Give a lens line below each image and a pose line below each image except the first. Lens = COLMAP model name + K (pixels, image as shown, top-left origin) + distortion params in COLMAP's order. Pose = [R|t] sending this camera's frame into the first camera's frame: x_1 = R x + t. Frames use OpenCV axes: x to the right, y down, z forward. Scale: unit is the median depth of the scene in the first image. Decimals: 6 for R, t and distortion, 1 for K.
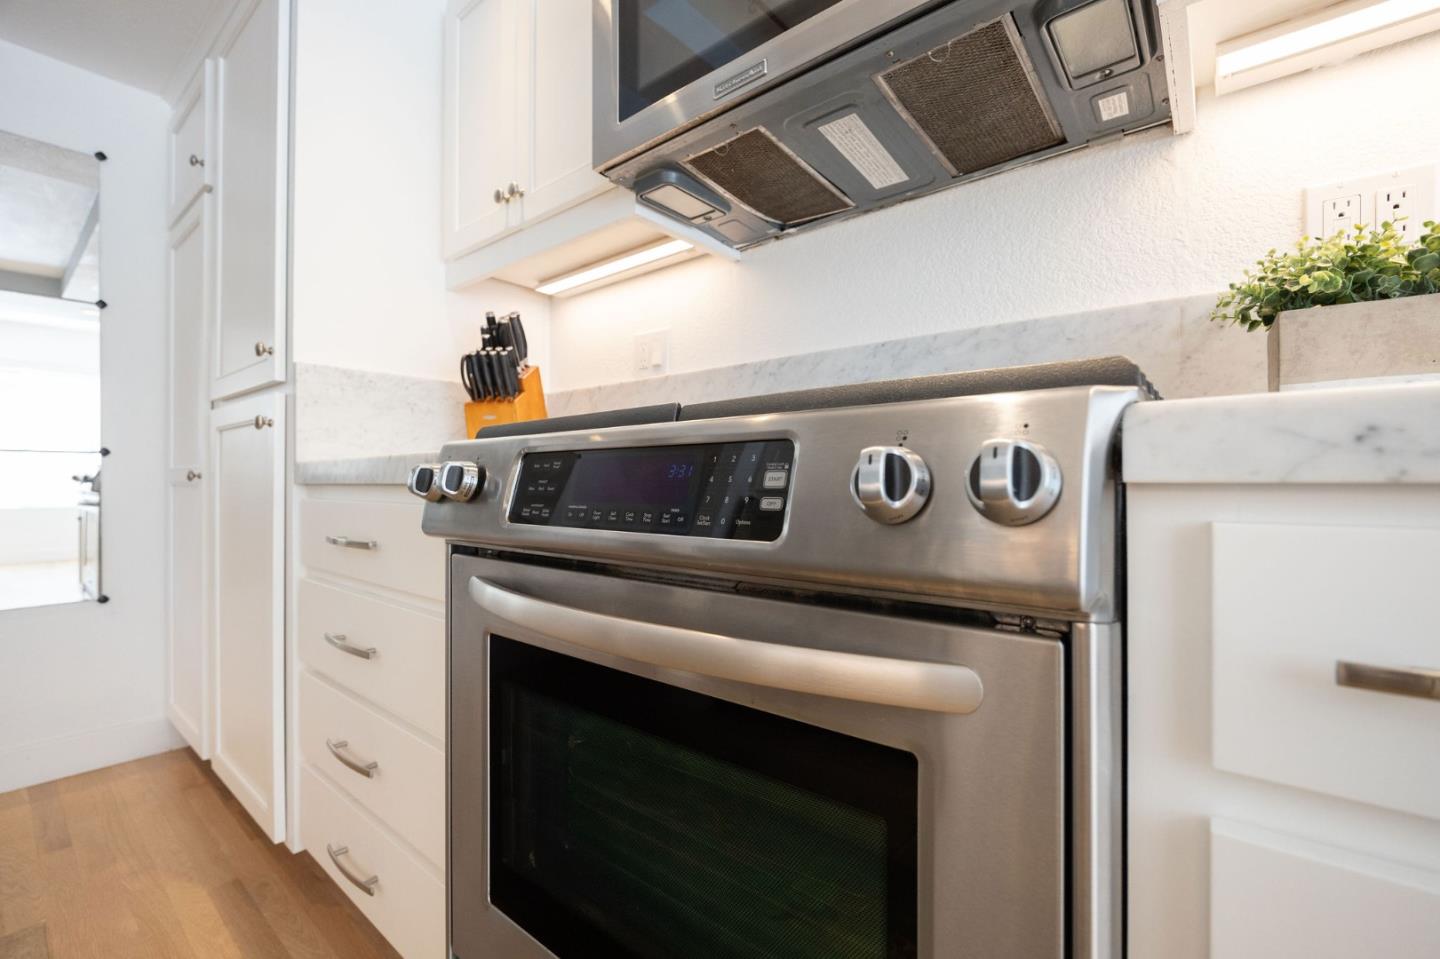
lens RADIAL K [[617.6, 0, 720.0], [0, 617.6, 479.5], [0, 0, 1]] dist [-0.001820, -0.000286]
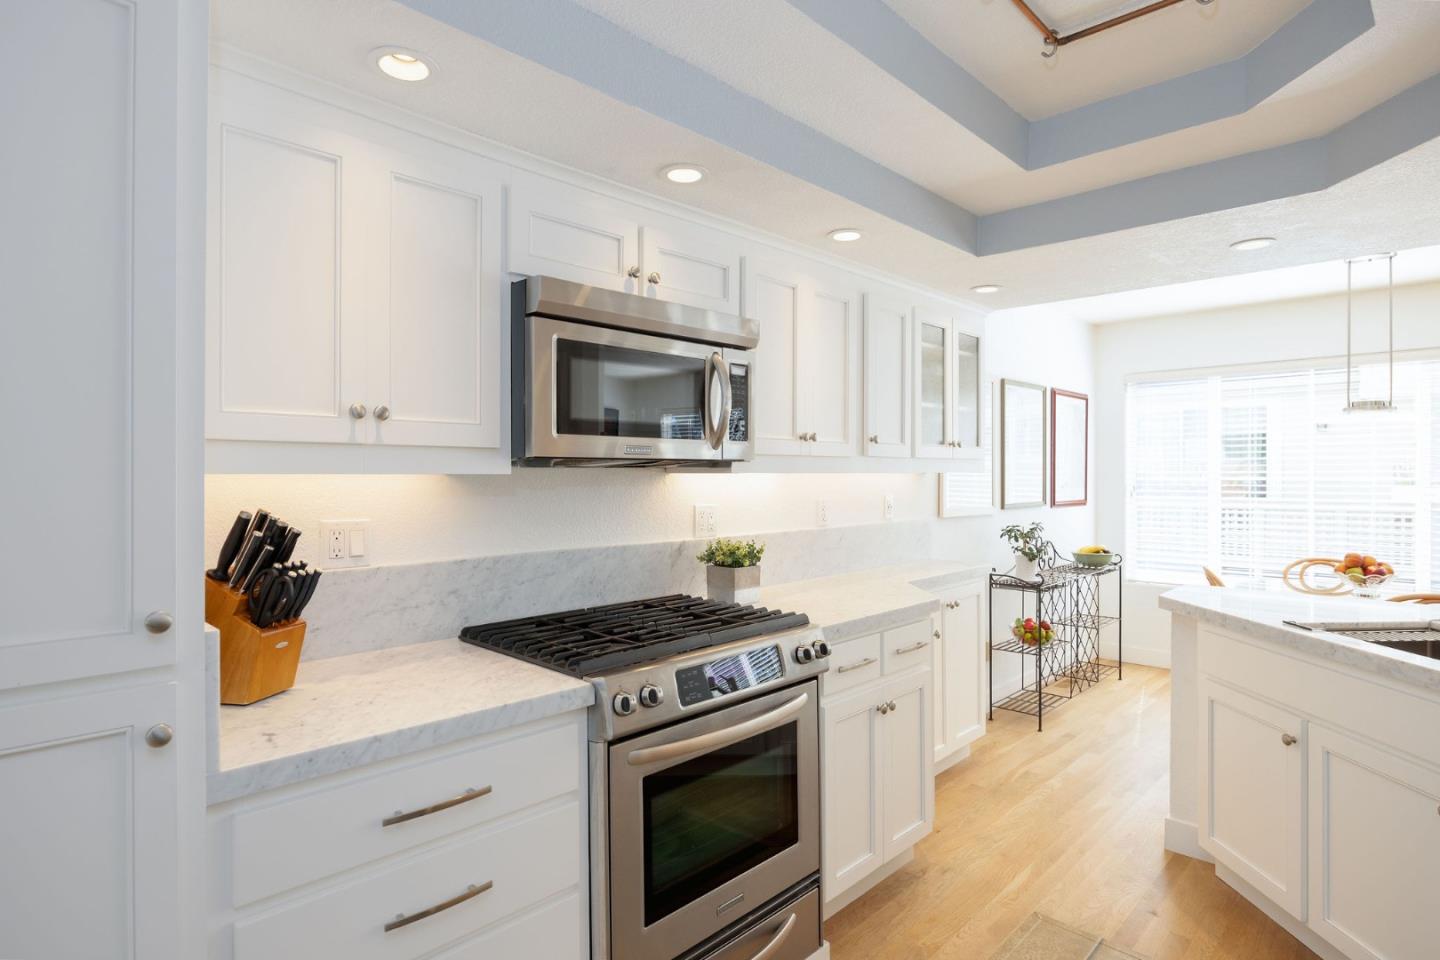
lens RADIAL K [[754.6, 0, 725.2], [0, 754.6, 474.9], [0, 0, 1]] dist [-0.000157, -0.000031]
pose [[0.075633, -0.001338, 0.997135, -1.505531], [-0.000072, 0.999999, 0.001347, -0.374356], [-0.997136, -0.000173, 0.075633, 0.360479]]
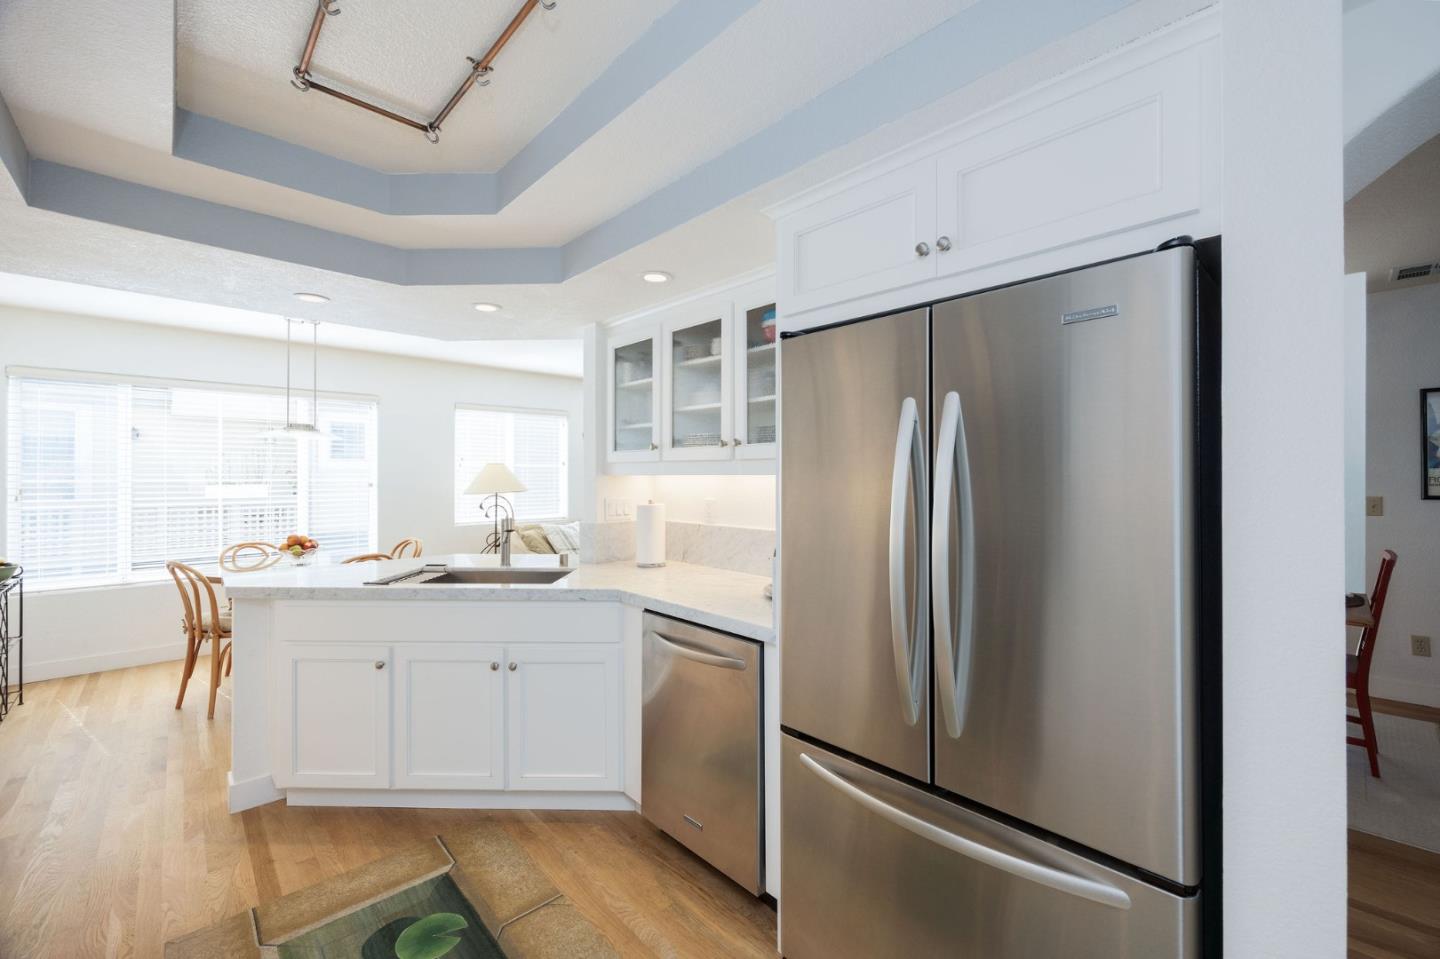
lens RADIAL K [[587.6, 0, 720.0], [0, 587.6, 473.0], [0, 0, 1]] dist [0.000630, 0.000263]
pose [[-0.990758, 0.000063, 0.135640, -1.043367], [-0.000898, 0.999975, -0.007021, -0.373243], [-0.135637, -0.007078, -0.990733, 0.929417]]
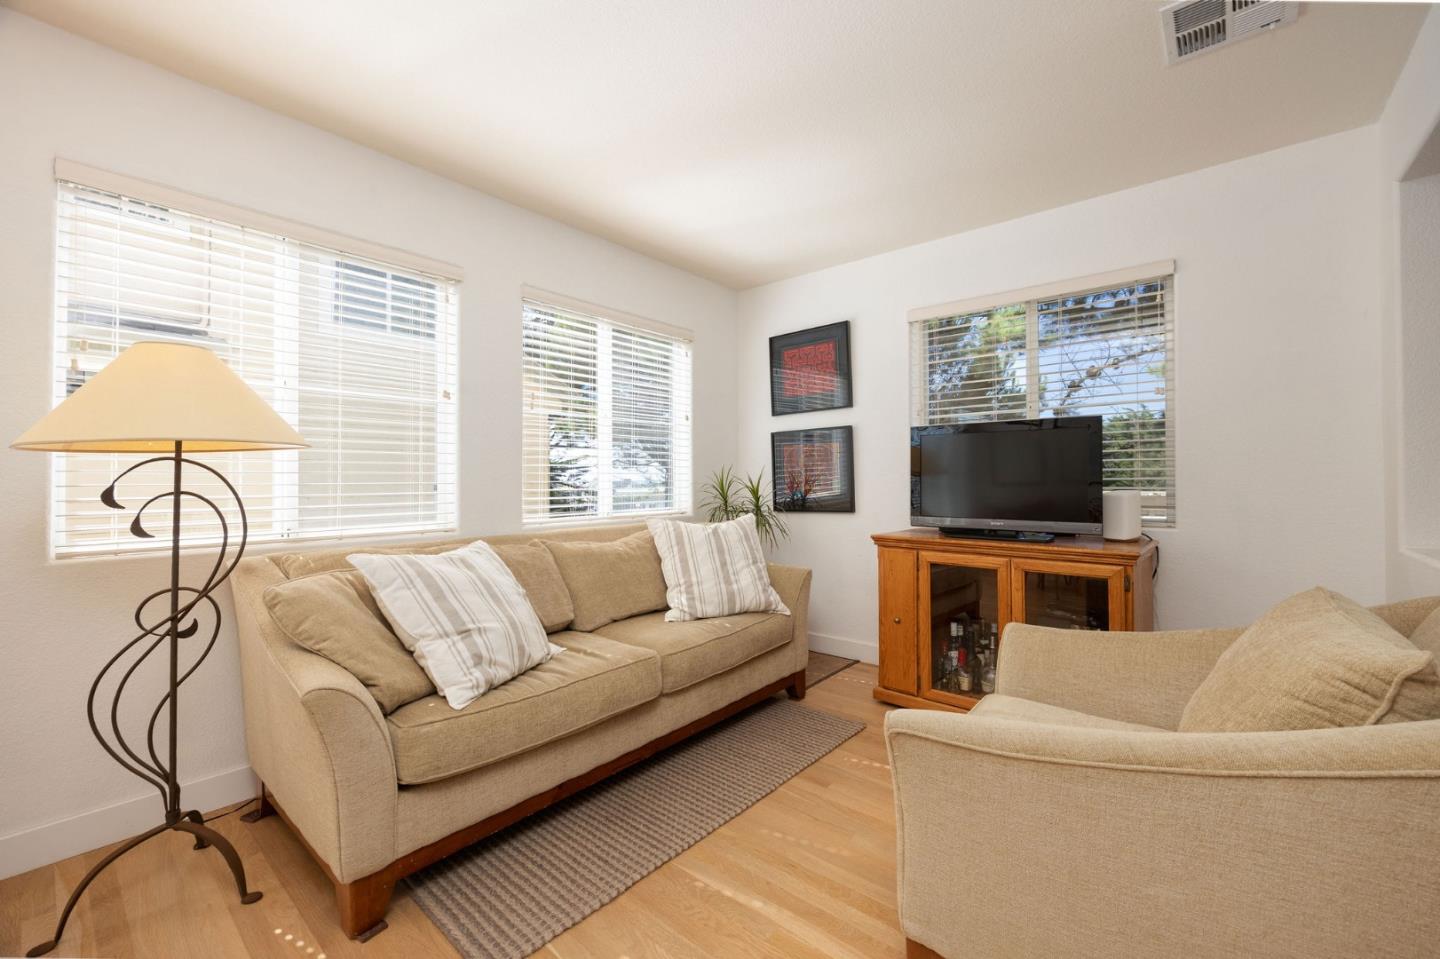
lens RADIAL K [[577.6, 0, 720.0], [0, 577.6, 479.5], [0, 0, 1]] dist [-0.000111, -0.000009]
pose [[-0.999847, 0.002784, 0.017272, -0.021713], [0.002540, 0.999897, -0.014119, -0.178419], [-0.017310, -0.014073, -0.999751, -1.853264]]
